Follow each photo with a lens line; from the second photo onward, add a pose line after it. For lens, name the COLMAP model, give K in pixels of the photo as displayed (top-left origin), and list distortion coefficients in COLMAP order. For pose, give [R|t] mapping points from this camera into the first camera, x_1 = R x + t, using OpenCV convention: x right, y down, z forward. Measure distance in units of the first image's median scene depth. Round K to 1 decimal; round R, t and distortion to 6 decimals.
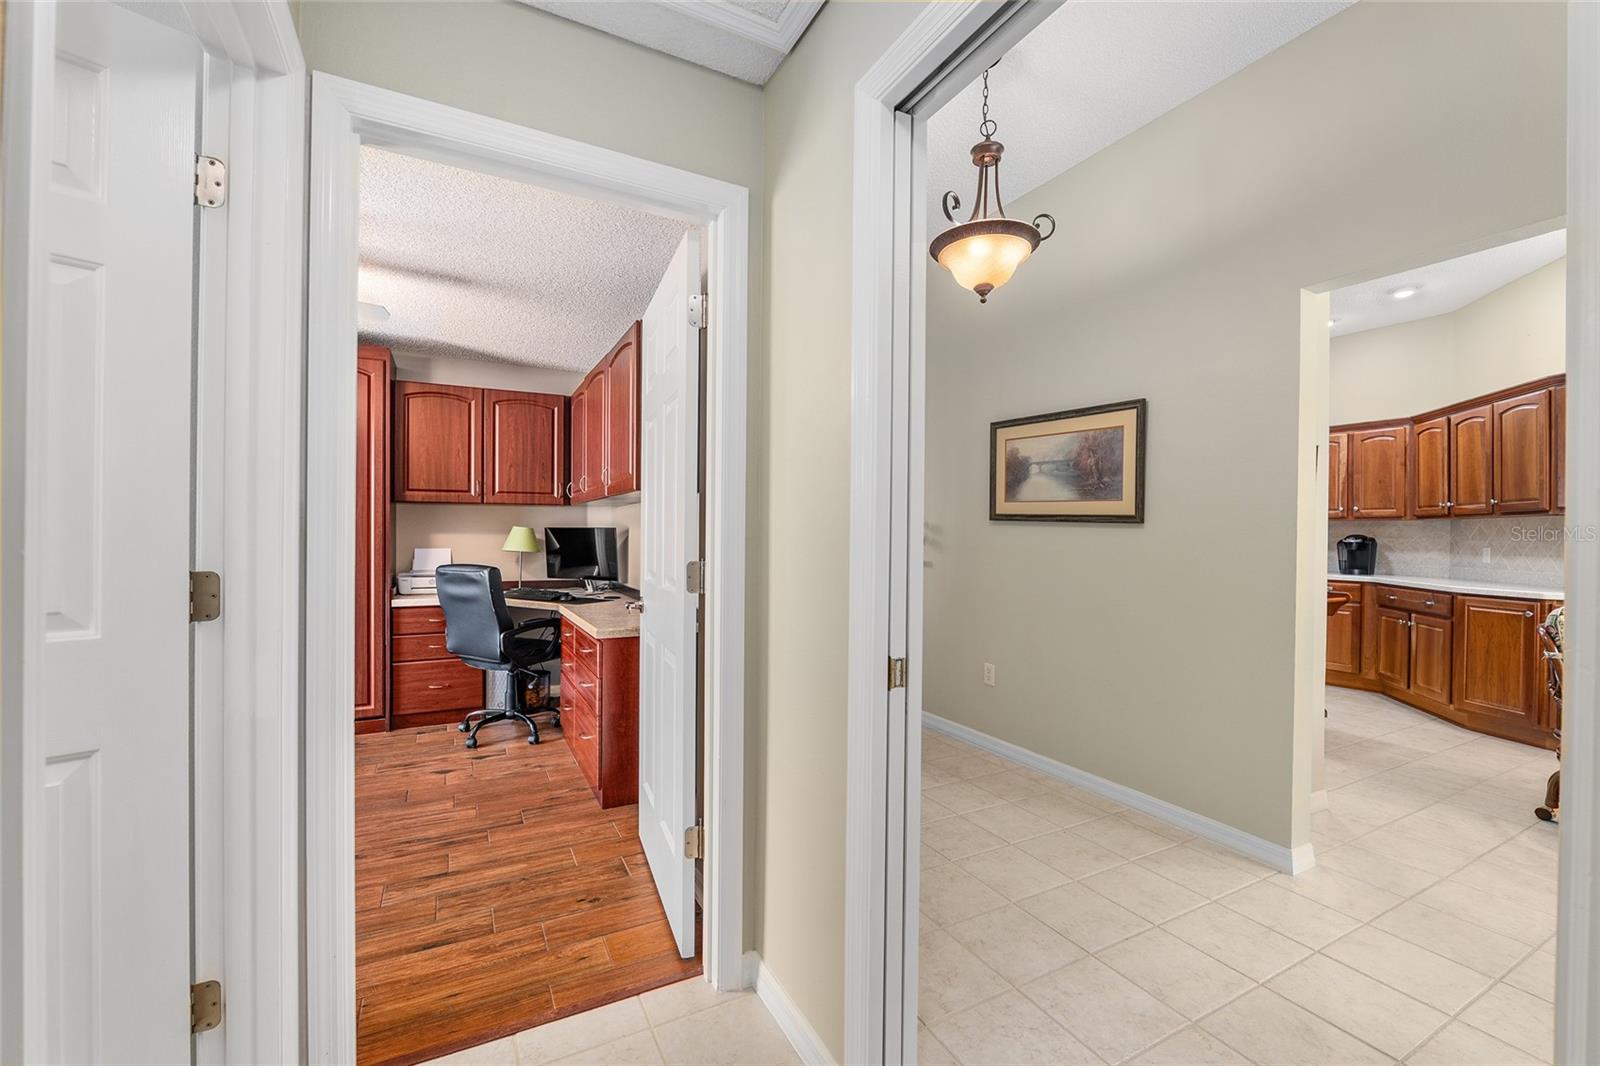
lens RADIAL K [[660.9, 0, 813.9], [0, 660.9, 534.0], [0, 0, 1]] dist [0.000255, -0.000002]
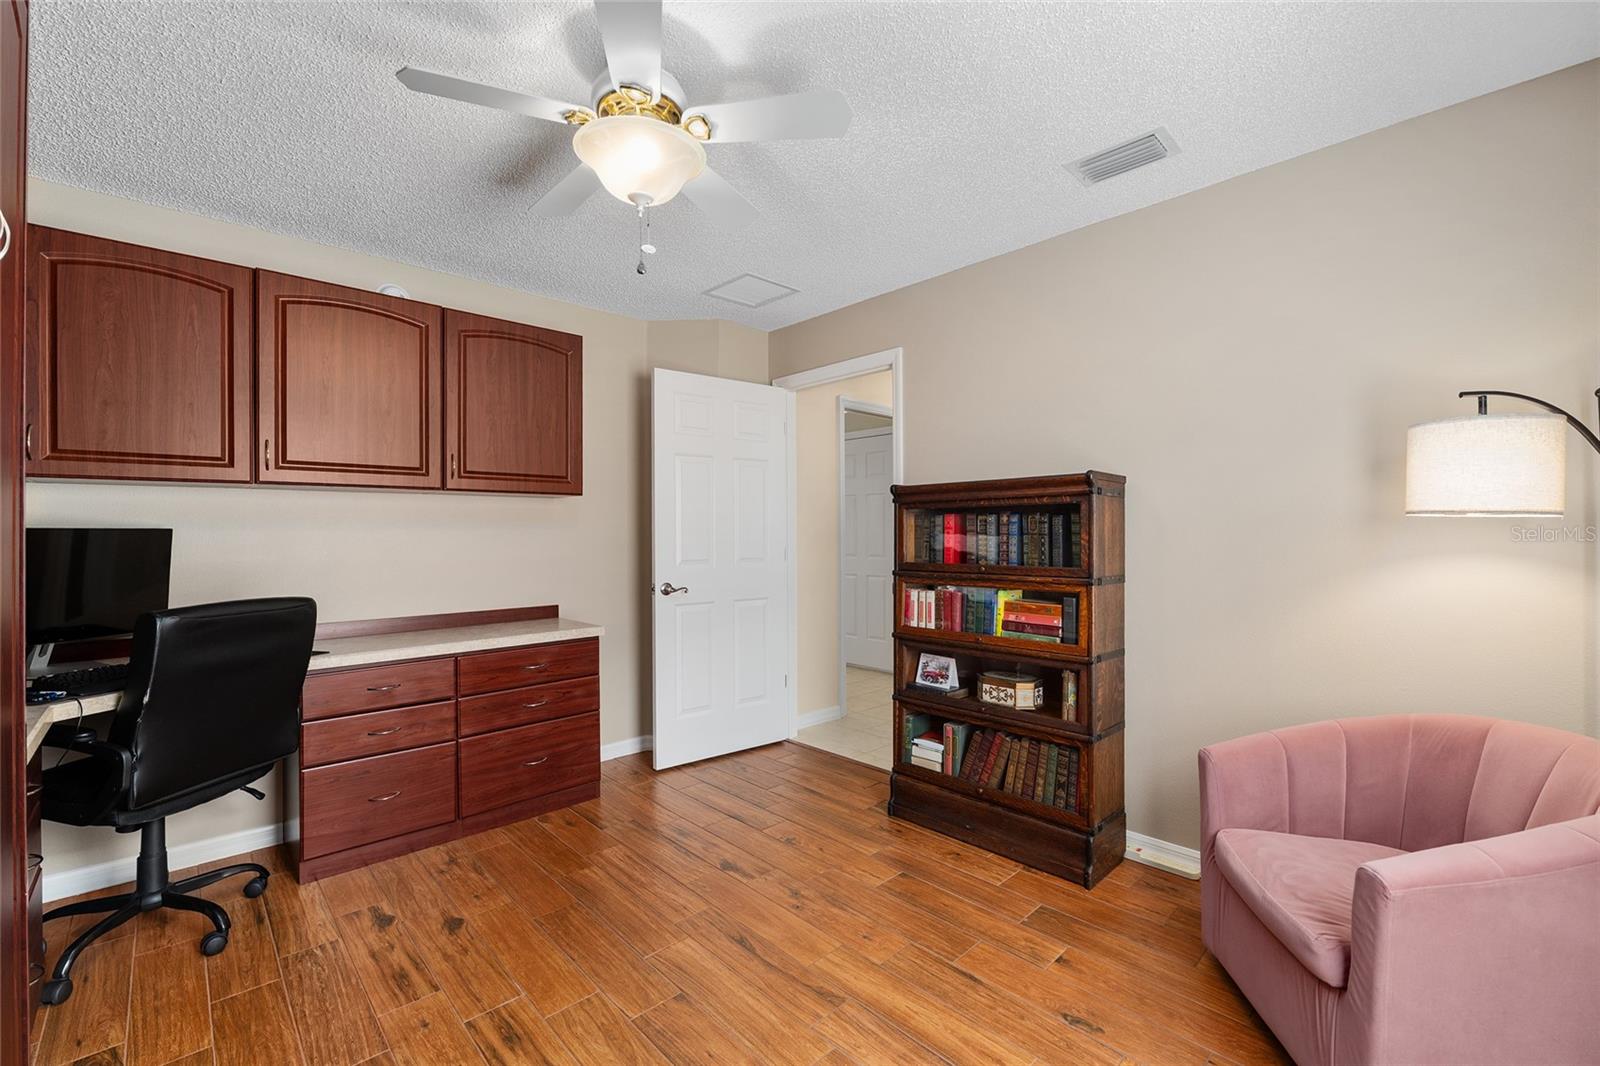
lens RADIAL K [[651.3, 0, 800.3], [0, 651.3, 536.7], [0, 0, 1]] dist [-0.011033, 0.000068]
pose [[-0.266516, -0.008823, 0.963790, -1.219070], [0.004722, 0.999934, 0.010459, -0.002182], [-0.963819, 0.007339, -0.266457, 0.849065]]
